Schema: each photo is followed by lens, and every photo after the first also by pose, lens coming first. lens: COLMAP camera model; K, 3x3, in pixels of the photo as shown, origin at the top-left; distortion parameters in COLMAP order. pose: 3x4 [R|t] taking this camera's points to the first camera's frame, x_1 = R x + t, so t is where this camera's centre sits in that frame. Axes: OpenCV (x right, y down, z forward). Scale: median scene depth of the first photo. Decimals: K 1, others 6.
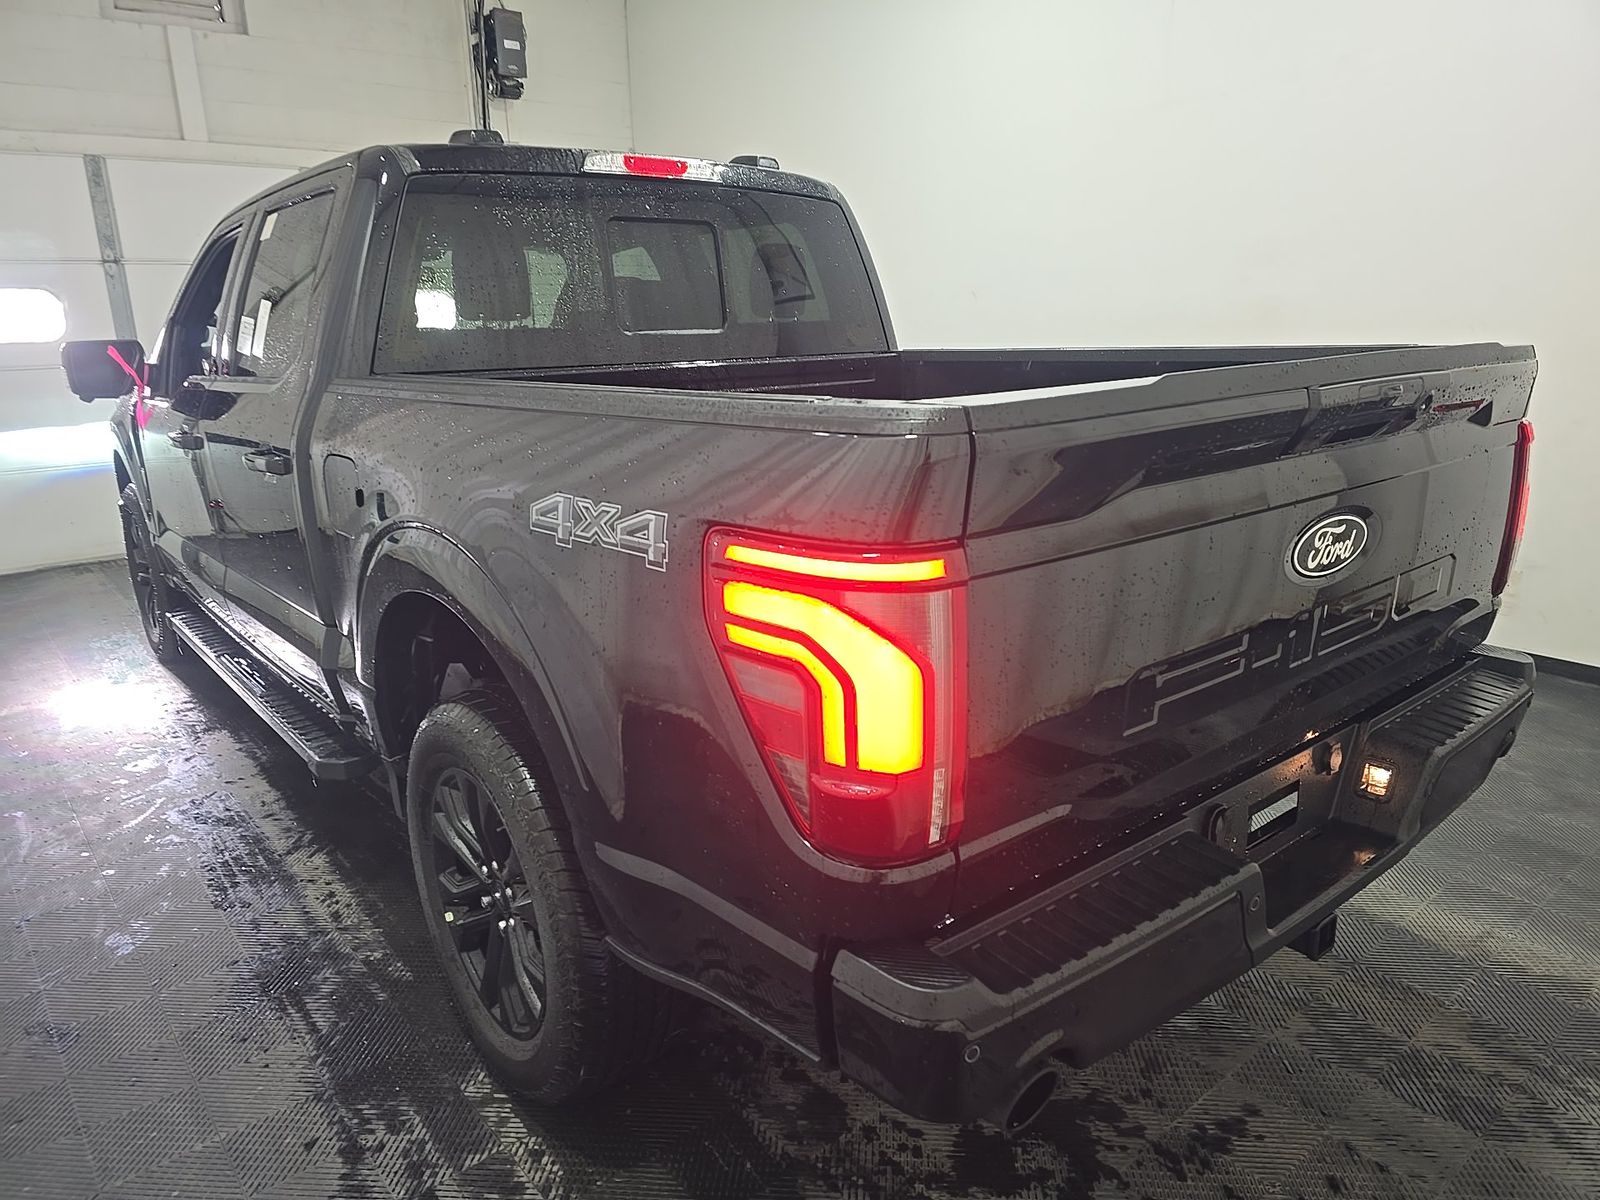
lens RADIAL K [[1110.3, 0, 816.0], [0, 1110.3, 602.5], [0, 0, 1]] dist [0.036423, -0.041108]
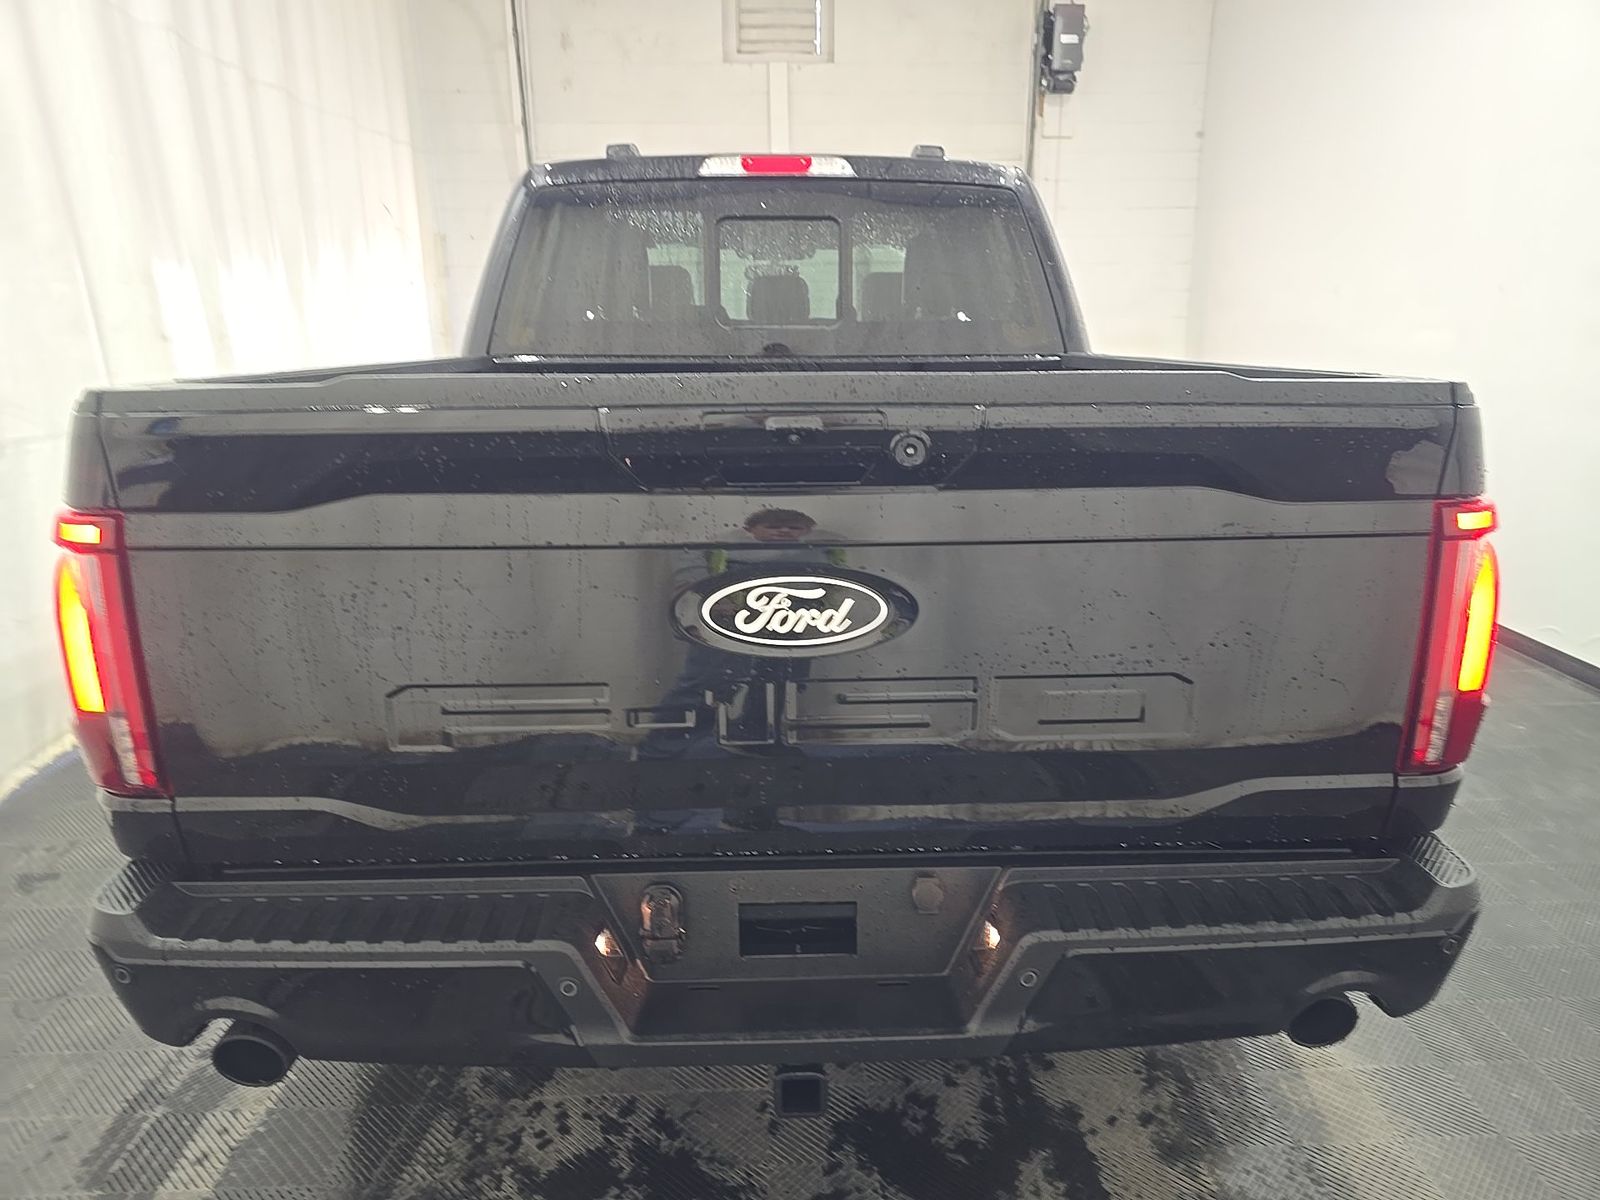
lens RADIAL K [[1110.3, 0, 816.0], [0, 1110.3, 602.5], [0, 0, 1]] dist [0.036423, -0.041108]
pose [[0.783356, 0.171920, -0.597325, 0.541506], [-0.168806, 0.983713, 0.061749, -0.062125], [0.598213, 0.052460, 0.799618, 0.212952]]
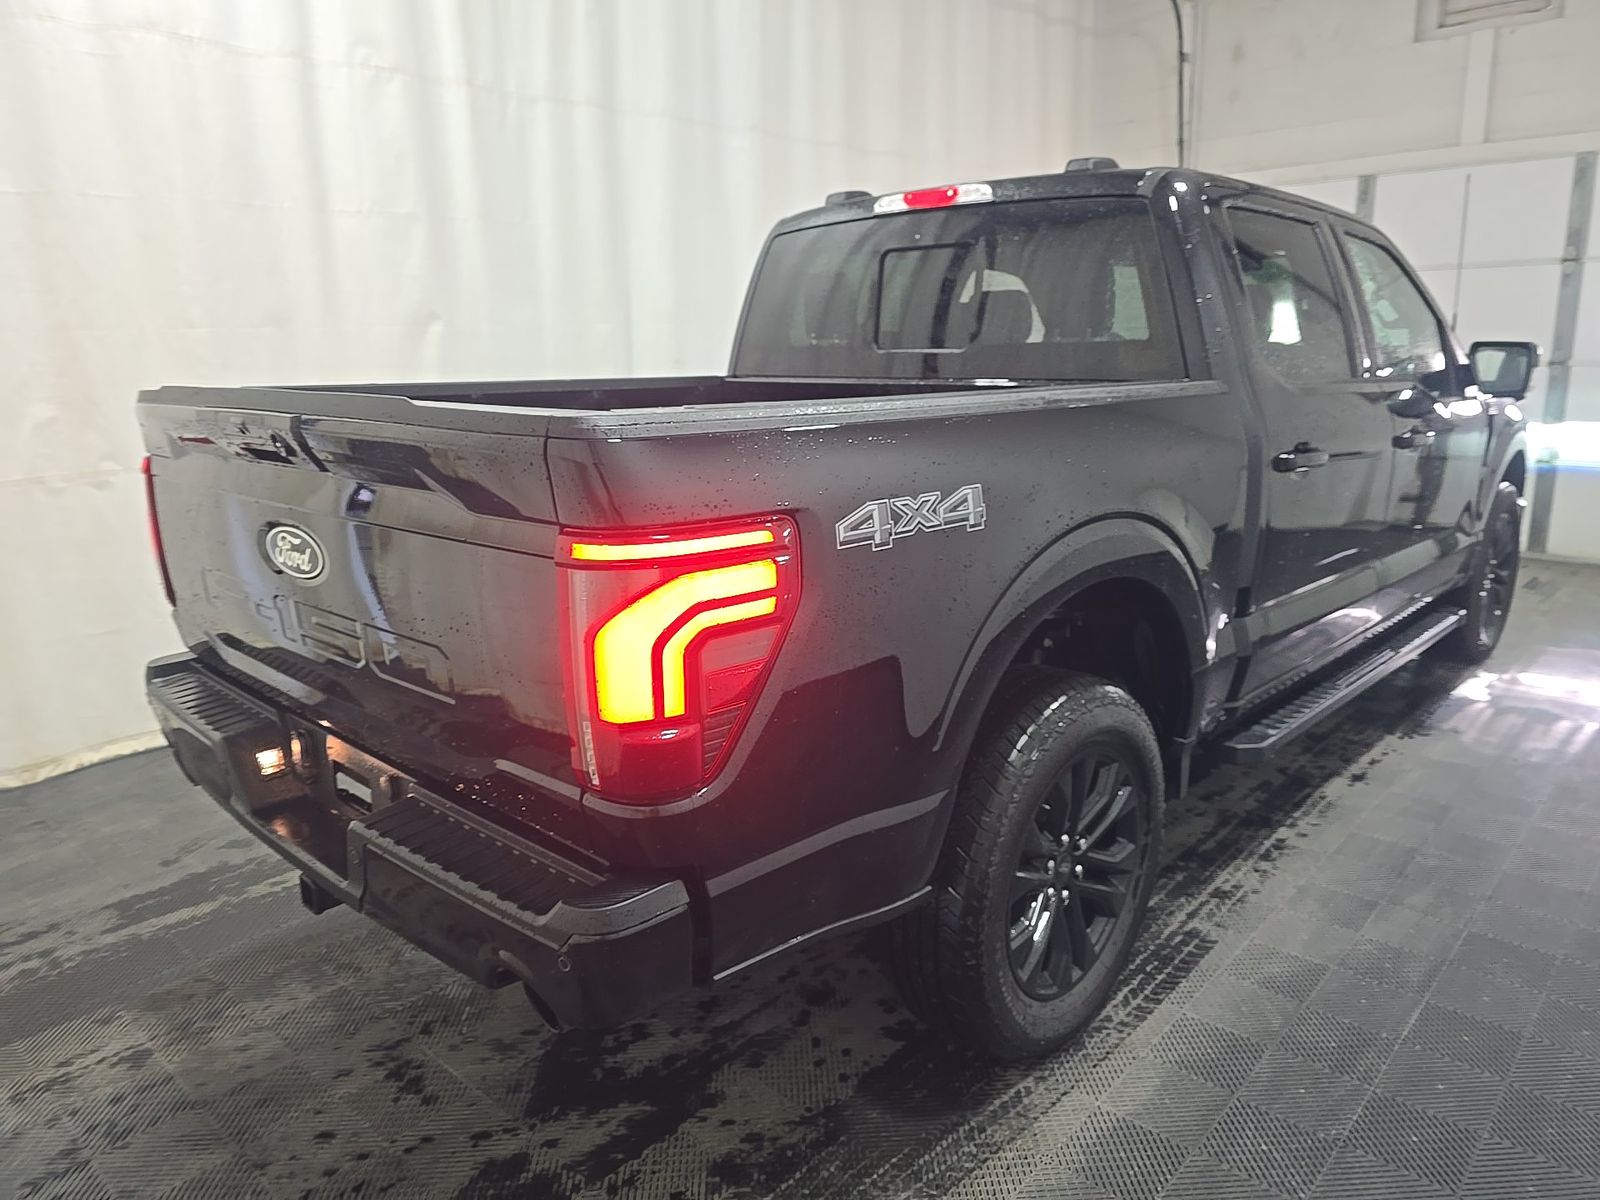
lens RADIAL K [[1110.3, 0, 816.0], [0, 1110.3, 602.5], [0, 0, 1]] dist [0.036423, -0.041108]
pose [[0.095886, 0.244149, -0.964985, 0.941959], [-0.234972, 0.947606, 0.216404, -0.217395], [0.967261, 0.205995, 0.148231, 0.779111]]
